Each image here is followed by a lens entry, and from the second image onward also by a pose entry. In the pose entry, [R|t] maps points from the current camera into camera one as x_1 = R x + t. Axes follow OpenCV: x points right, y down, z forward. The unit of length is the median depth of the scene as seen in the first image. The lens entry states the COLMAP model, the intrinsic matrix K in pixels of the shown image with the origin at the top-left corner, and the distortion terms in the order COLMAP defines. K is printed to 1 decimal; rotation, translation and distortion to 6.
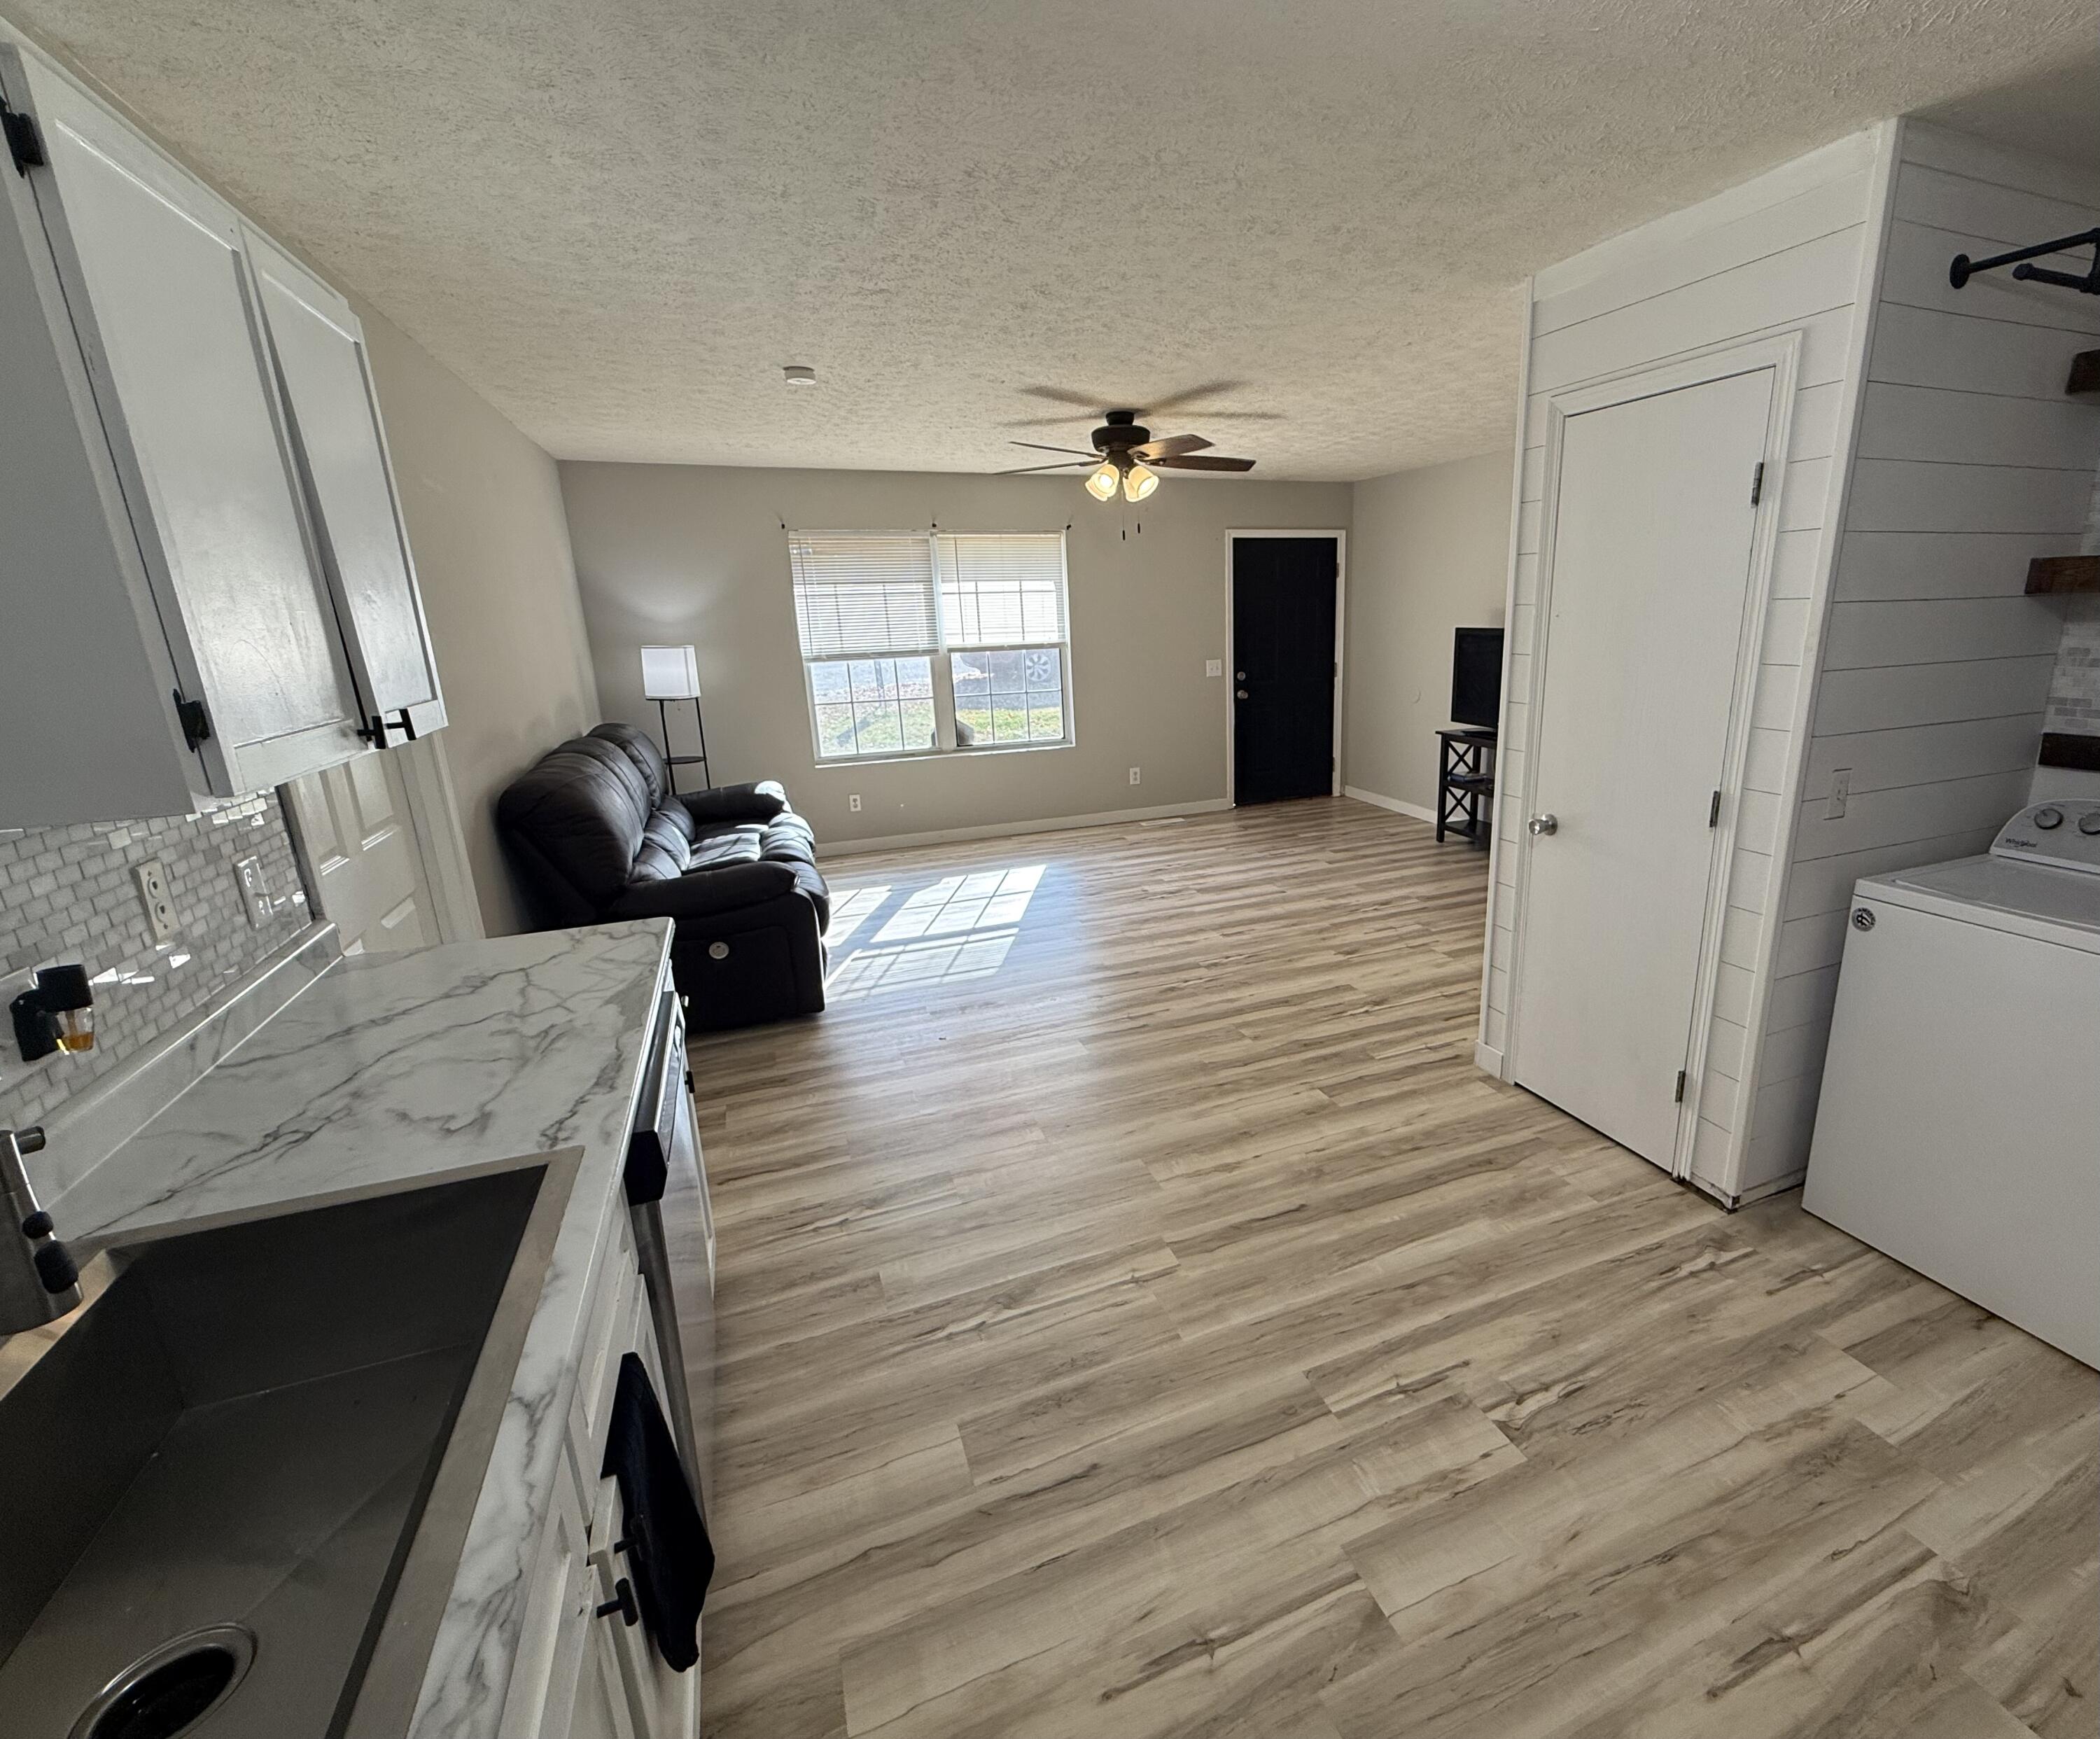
lens RADIAL K [[964.7, 0, 1160.6], [0, 964.7, 873.0], [0, 0, 1]] dist [0.002612, 0.000527]
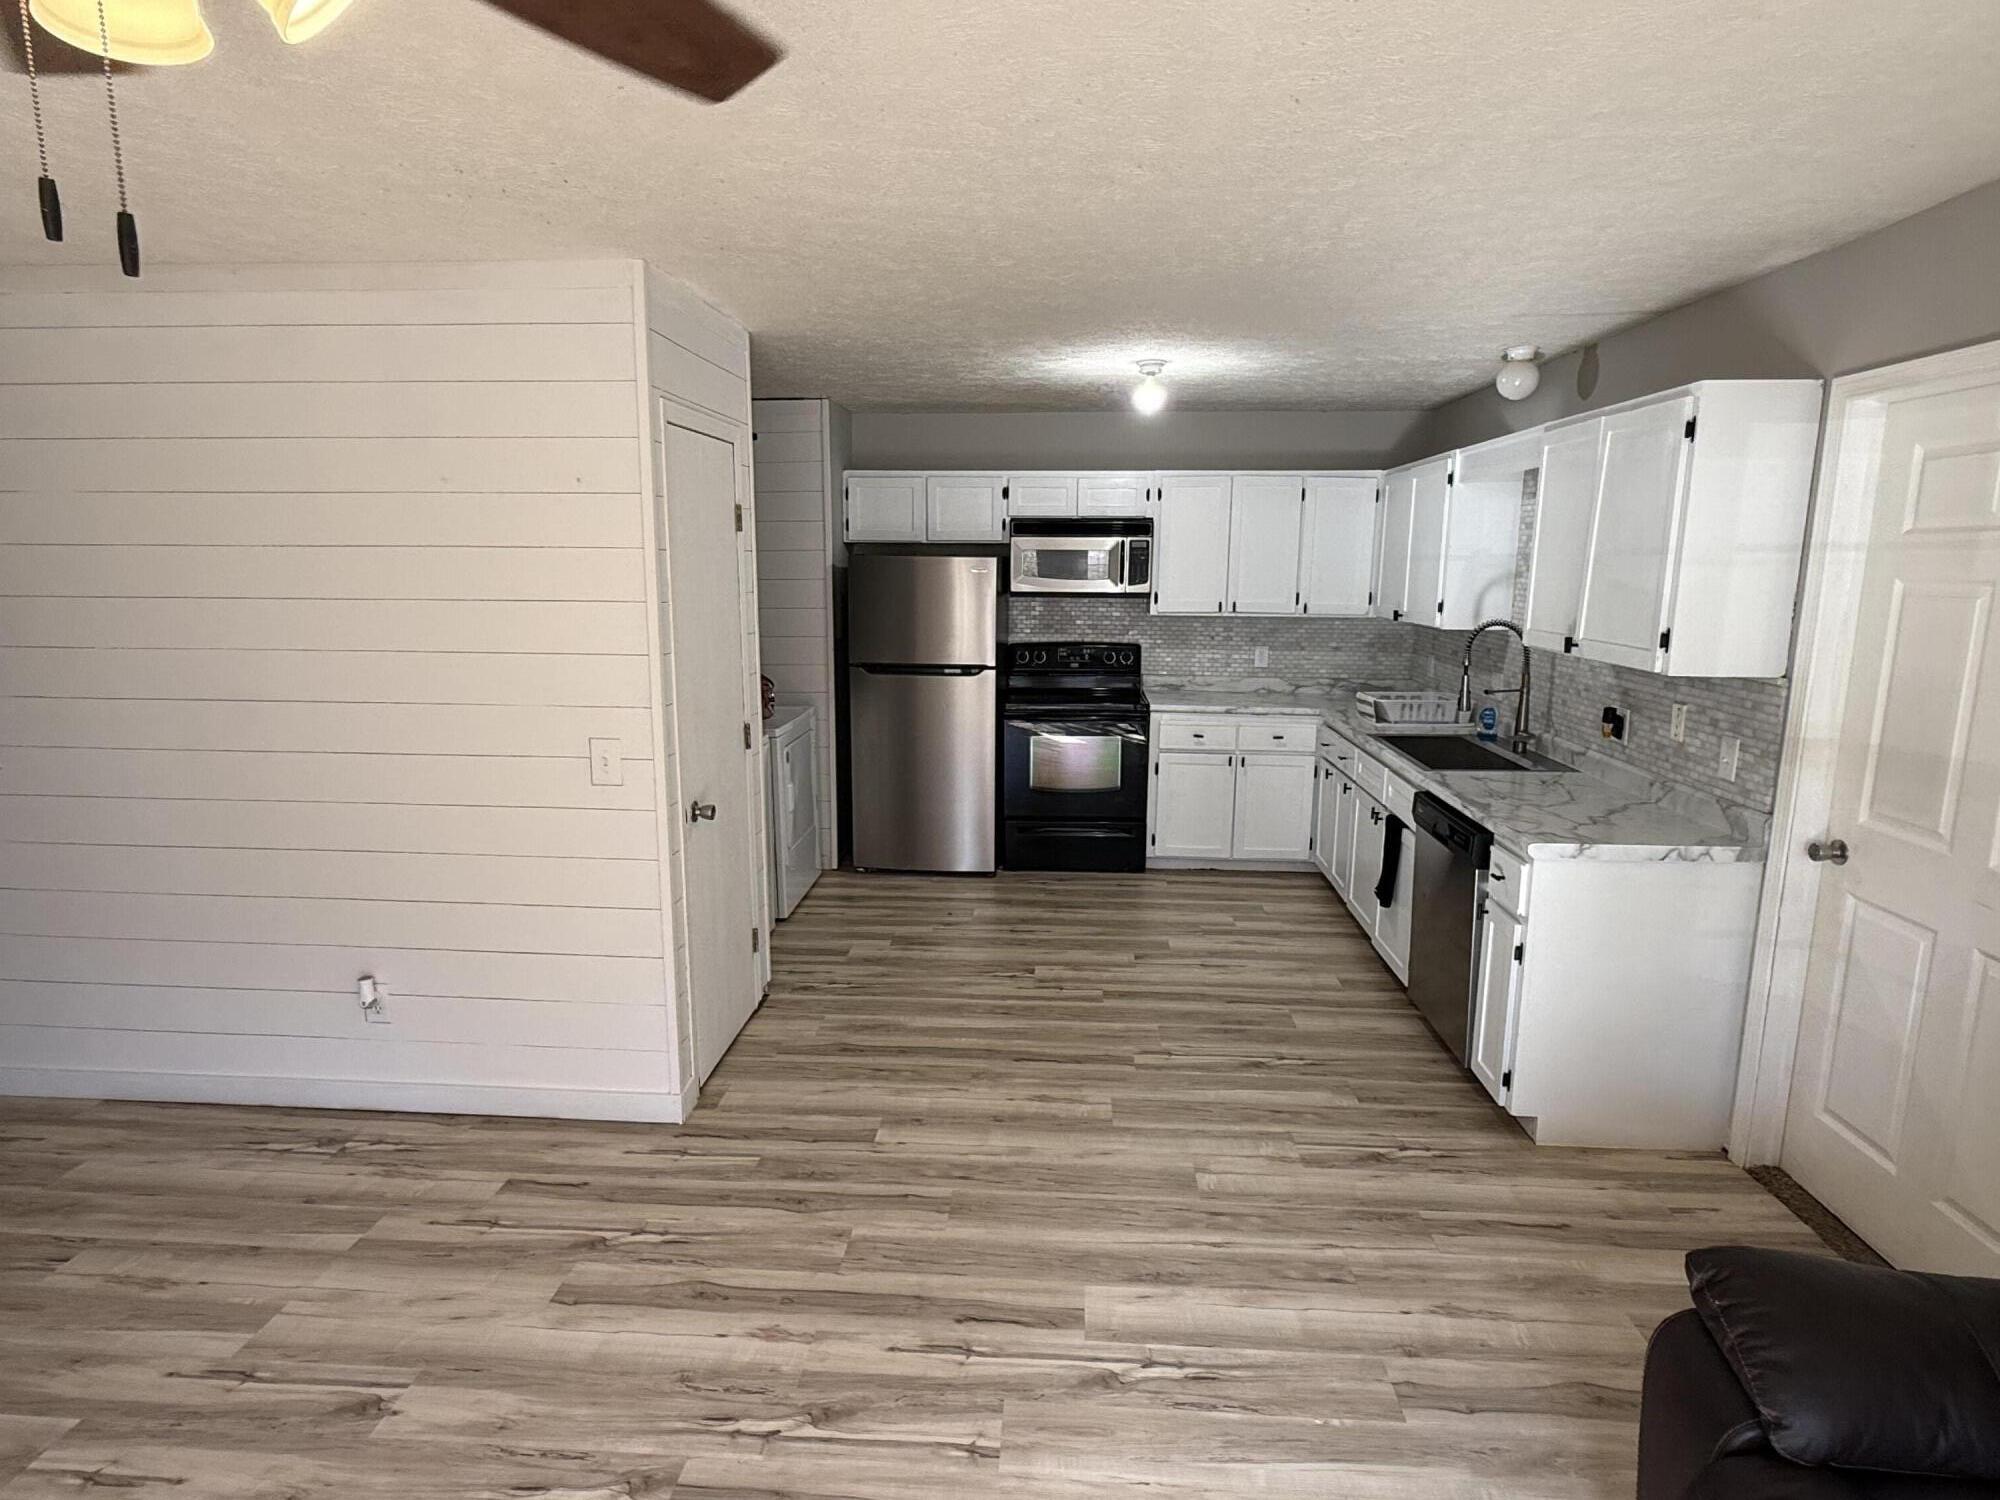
lens RADIAL K [[1080.2, 0, 995.9], [0, 1080.2, 751.9], [0, 0, 1]] dist [0.002664, -0.002710]
pose [[-0.889348, -0.060341, 0.453232, -0.395129], [0.138684, 0.908958, 0.393144, -0.515931], [-0.435692, 0.412498, -0.800011, 1.764574]]
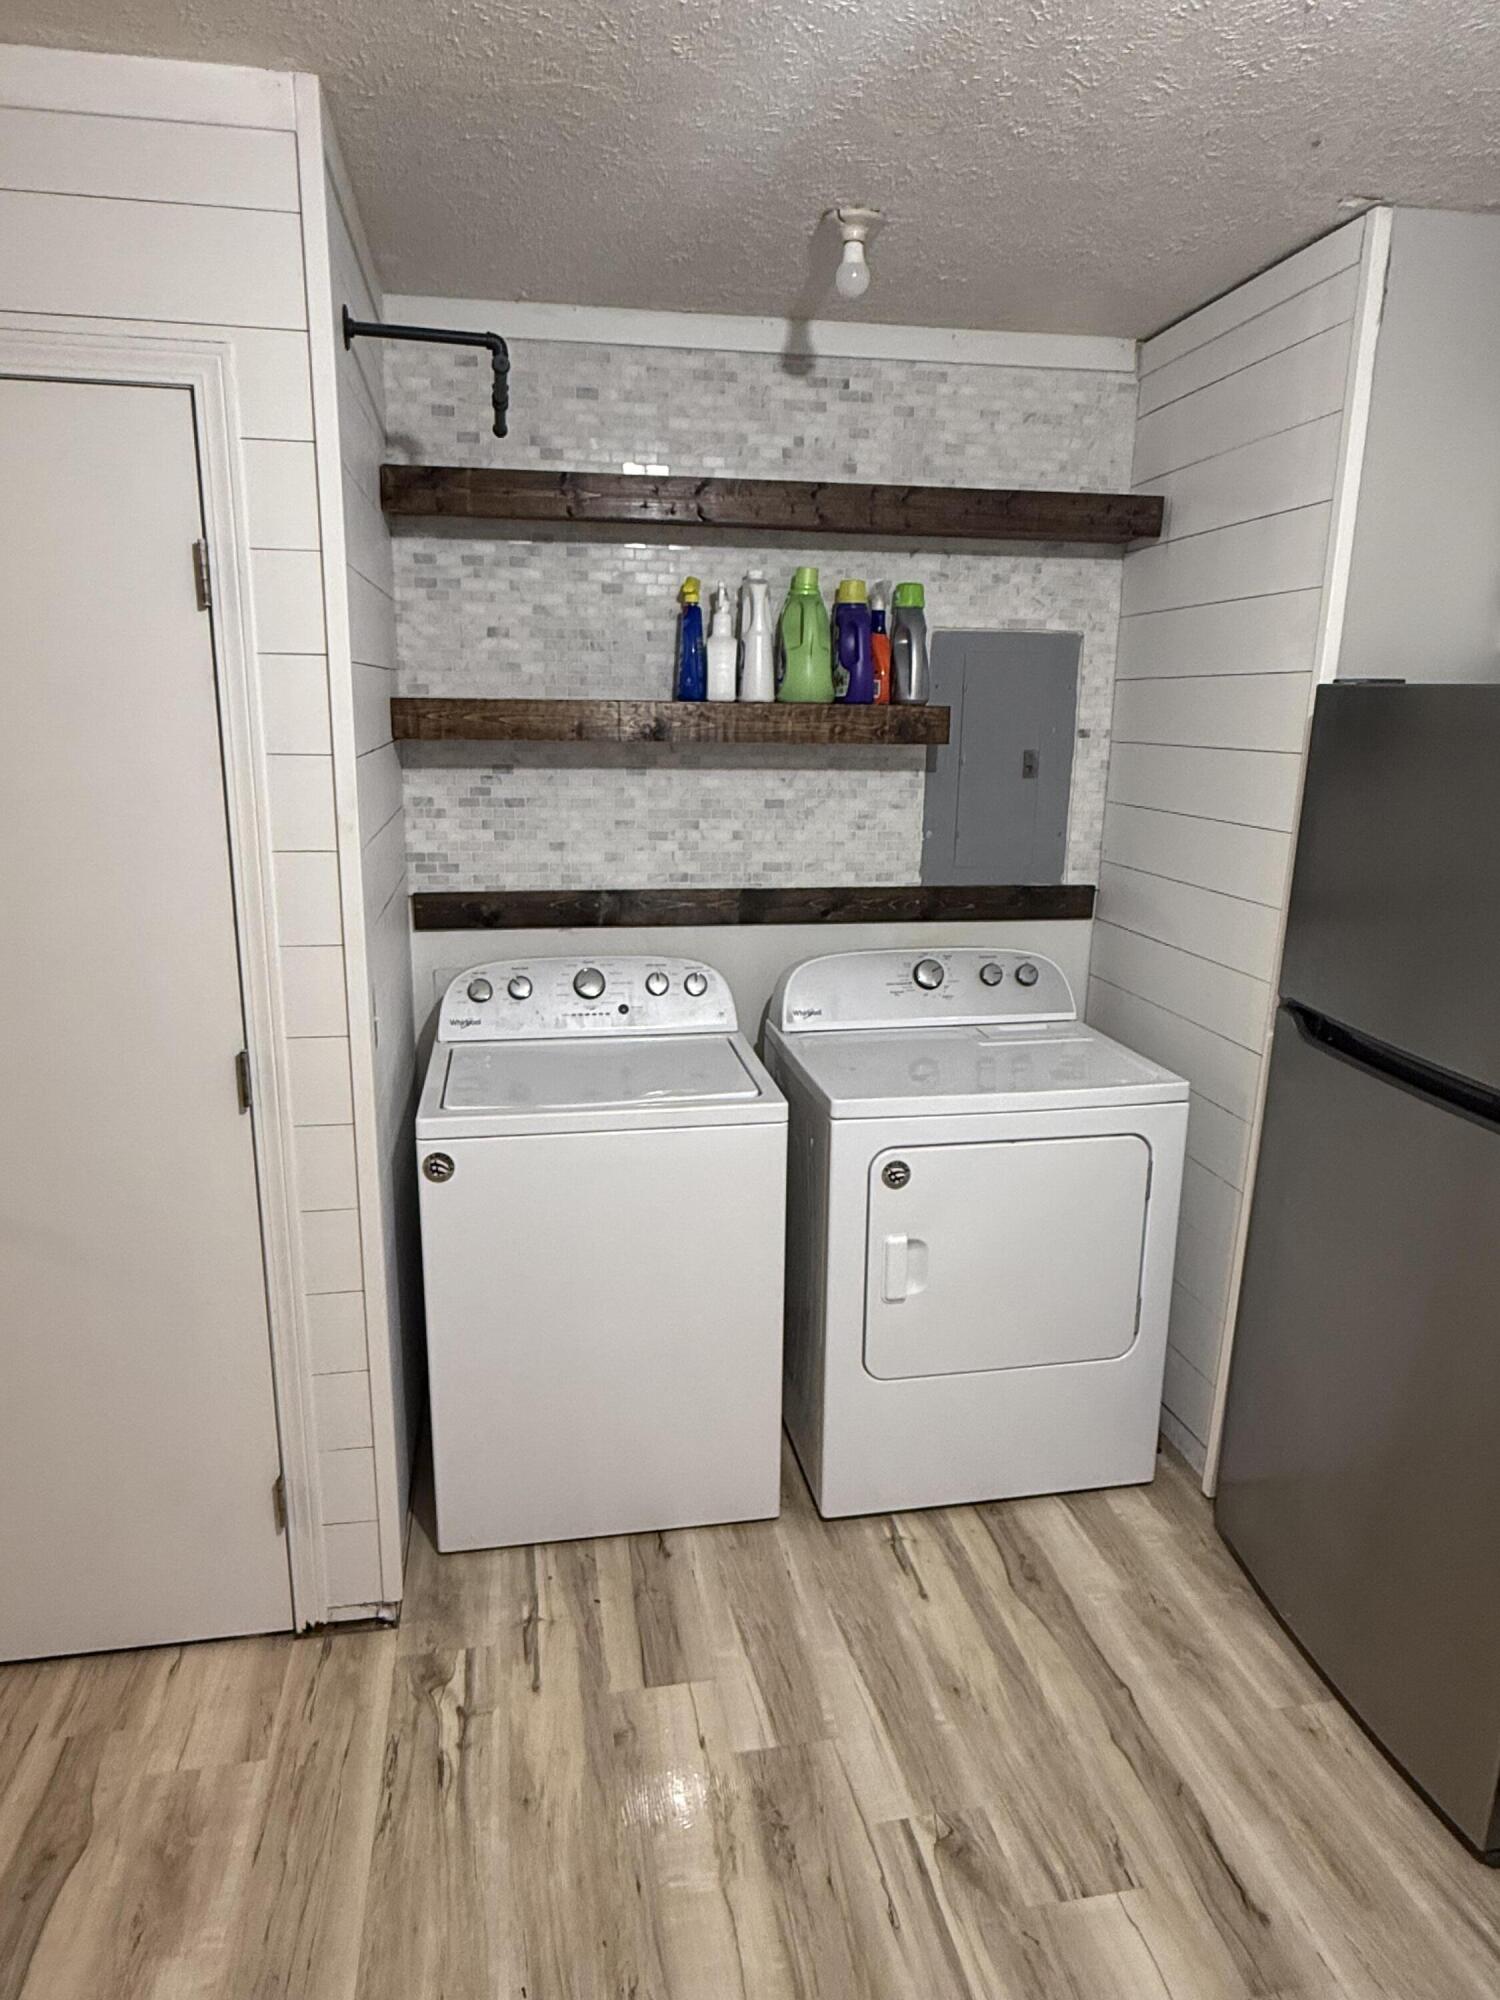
lens RADIAL K [[1221.0, 0, 746.7], [0, 1221.0, 1020.6], [0, 0, 1]] dist [-0.011020, -0.002001]
pose [[0.217291, -0.215530, 0.952014, -0.079039], [0.239370, 0.957302, 0.162092, -0.123763], [-0.946301, 0.192663, 0.259605, 0.395045]]
